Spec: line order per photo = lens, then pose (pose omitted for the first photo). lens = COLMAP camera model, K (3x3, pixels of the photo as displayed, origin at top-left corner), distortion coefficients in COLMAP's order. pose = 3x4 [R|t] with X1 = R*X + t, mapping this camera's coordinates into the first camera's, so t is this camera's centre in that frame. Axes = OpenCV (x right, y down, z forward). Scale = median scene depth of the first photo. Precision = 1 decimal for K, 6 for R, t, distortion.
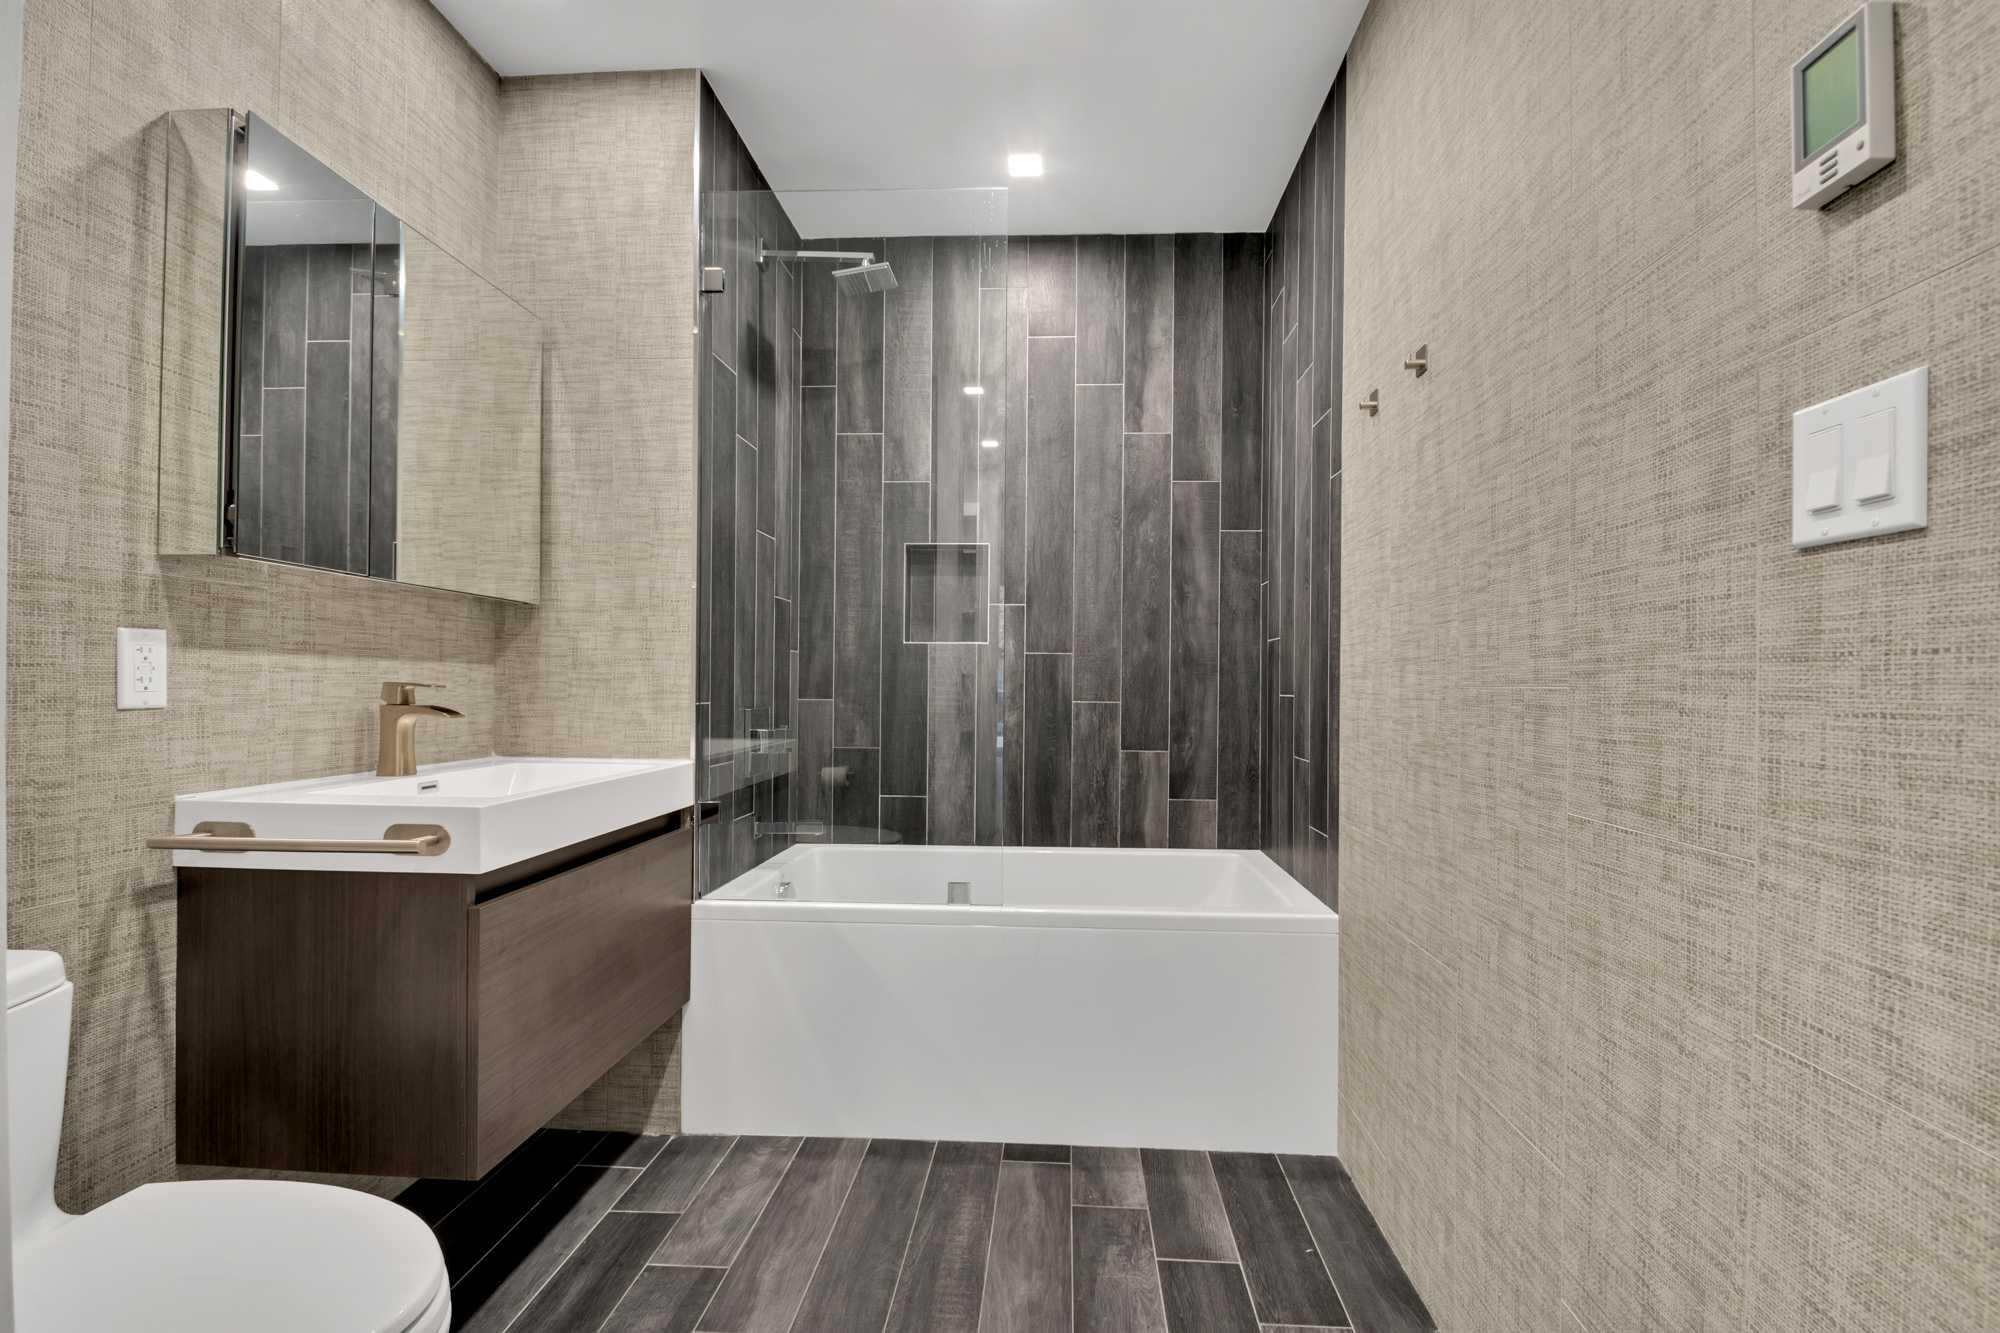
lens RADIAL K [[886.1, 0, 1000.9], [0, 886.1, 673.3], [0, 0, 1]] dist [-0.027407, -0.001679]
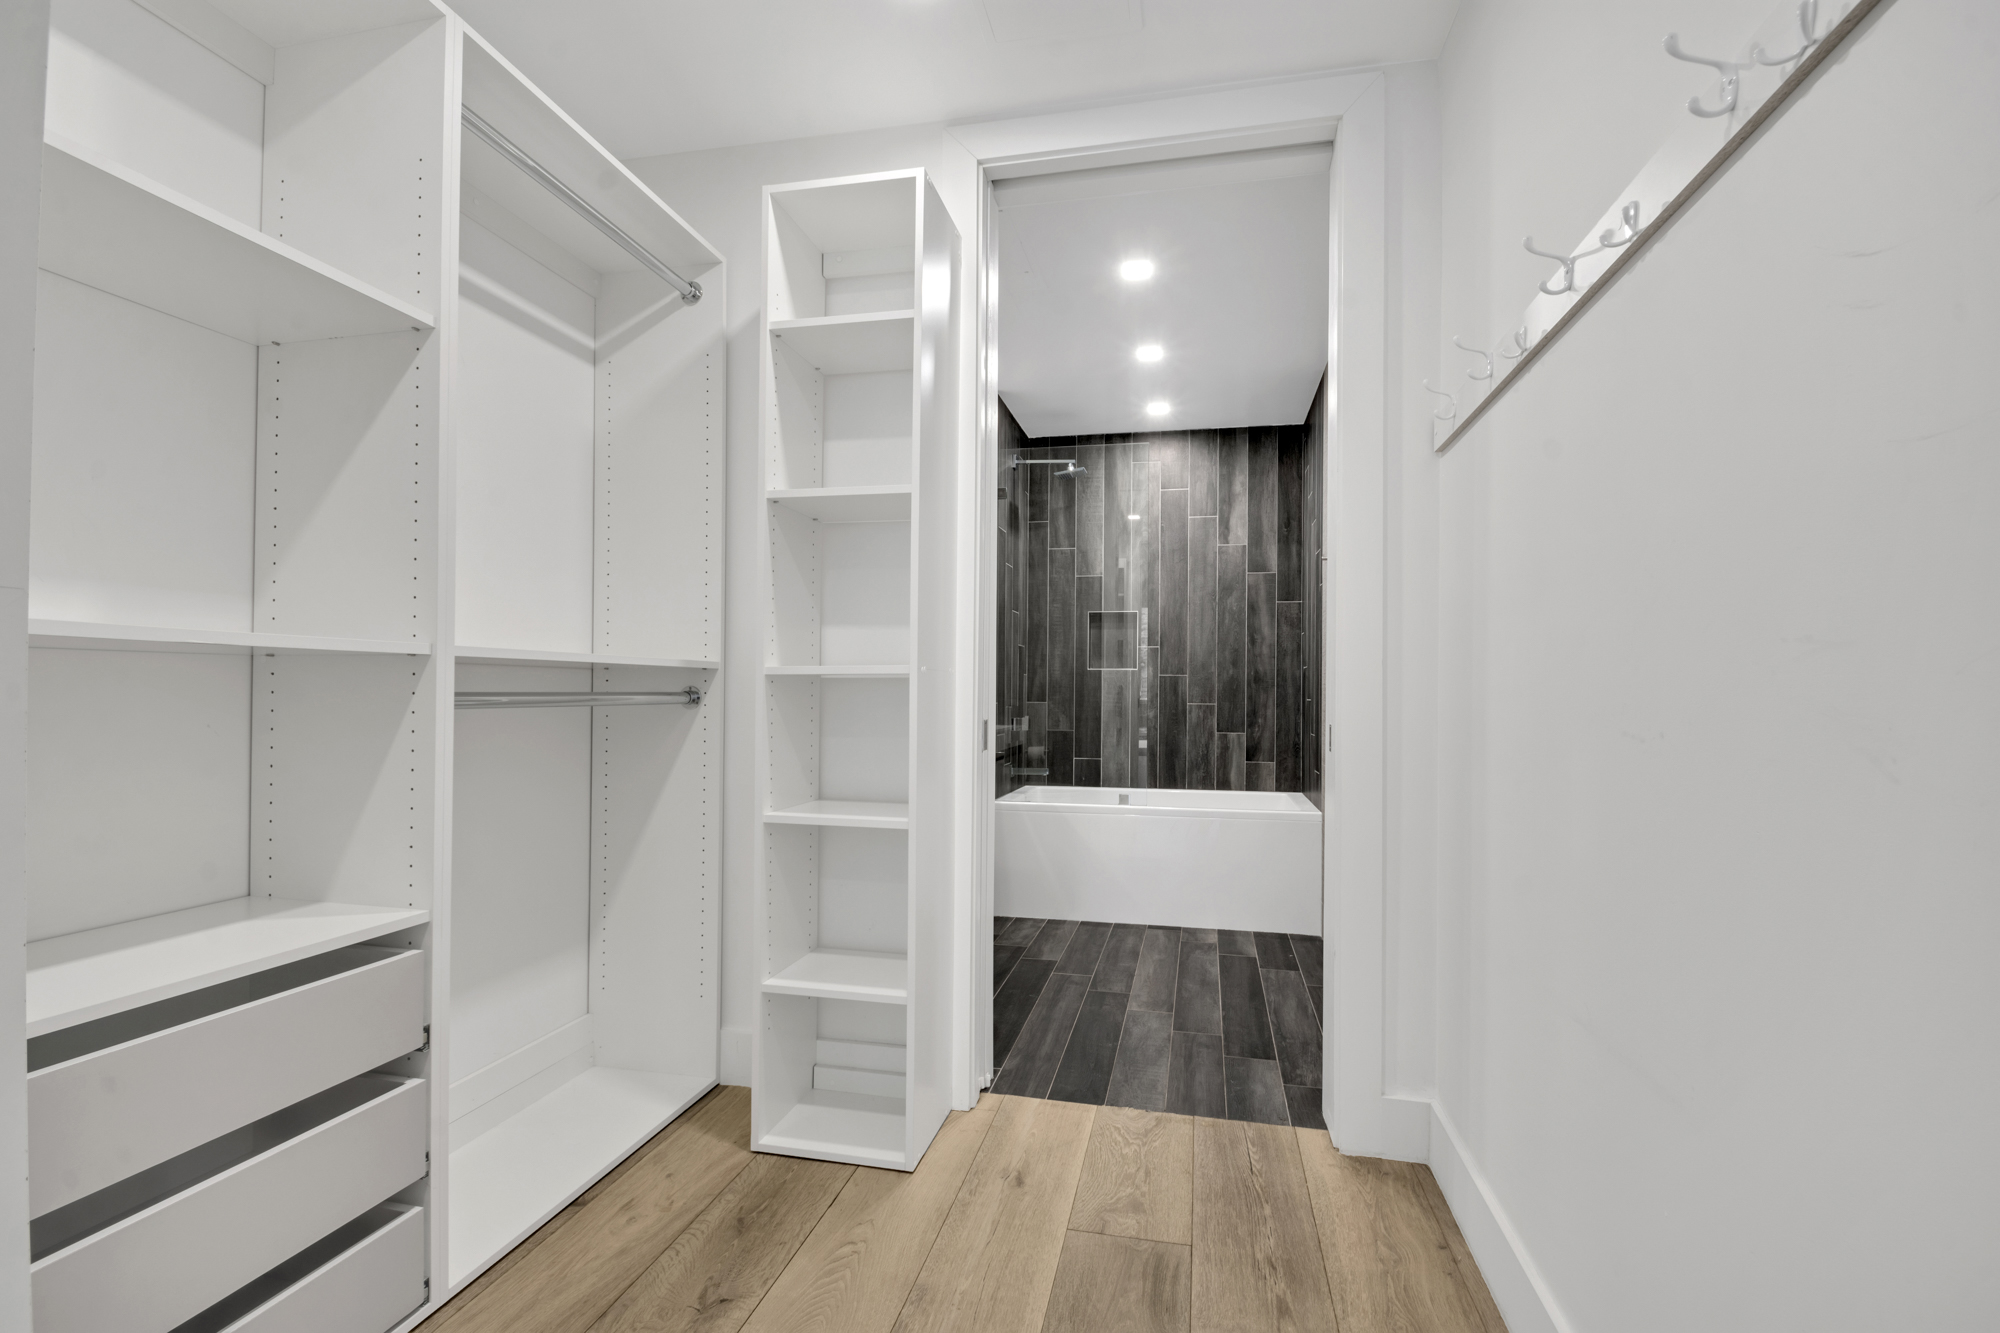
lens RADIAL K [[886.1, 0, 1012.6], [0, 886.1, 695.4], [0, 0, 1]] dist [-0.027407, -0.001679]
pose [[0.990283, -0.000637, -0.139065, -0.015049], [0.002311, 0.999927, 0.011878, -0.004833], [0.139047, -0.012084, 0.990212, -0.732713]]
